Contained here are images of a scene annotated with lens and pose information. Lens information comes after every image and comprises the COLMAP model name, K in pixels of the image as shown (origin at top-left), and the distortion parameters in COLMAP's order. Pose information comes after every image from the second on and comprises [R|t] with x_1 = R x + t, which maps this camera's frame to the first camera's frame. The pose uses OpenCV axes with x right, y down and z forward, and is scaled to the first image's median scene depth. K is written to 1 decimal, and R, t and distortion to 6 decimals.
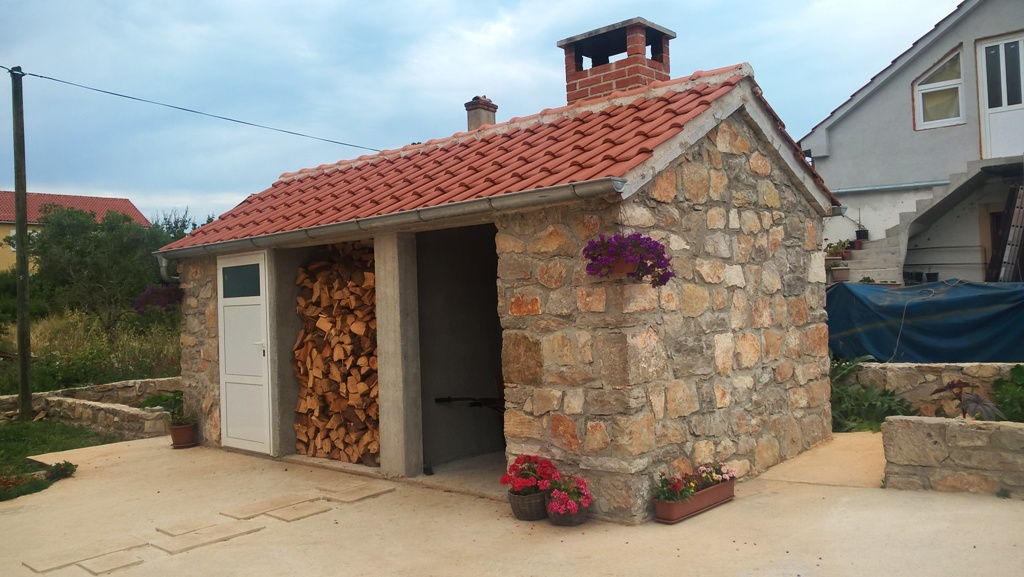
lens RADIAL K [[837.8, 0, 512.4], [0, 837.8, 284.2], [0, 0, 1]] dist [-0.020076, -0.010916]
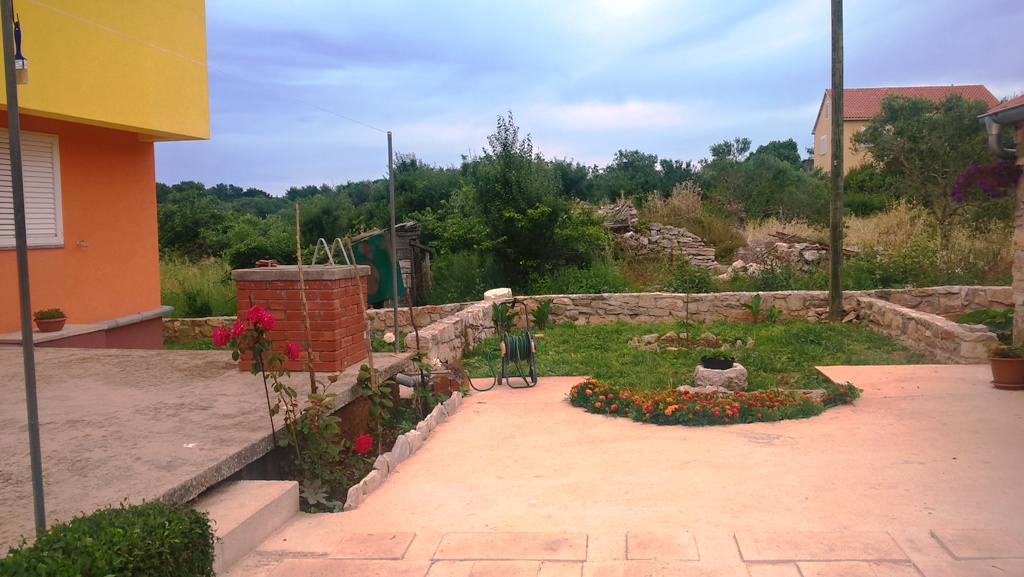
lens RADIAL K [[837.8, 0, 512.7], [0, 837.8, 279.9], [0, 0, 1]] dist [-0.020076, -0.010916]
pose [[0.586032, 0.080430, -0.806287, -0.056064], [0.014657, 0.993846, 0.109794, 0.013723], [0.810156, -0.076160, 0.581246, 0.180895]]
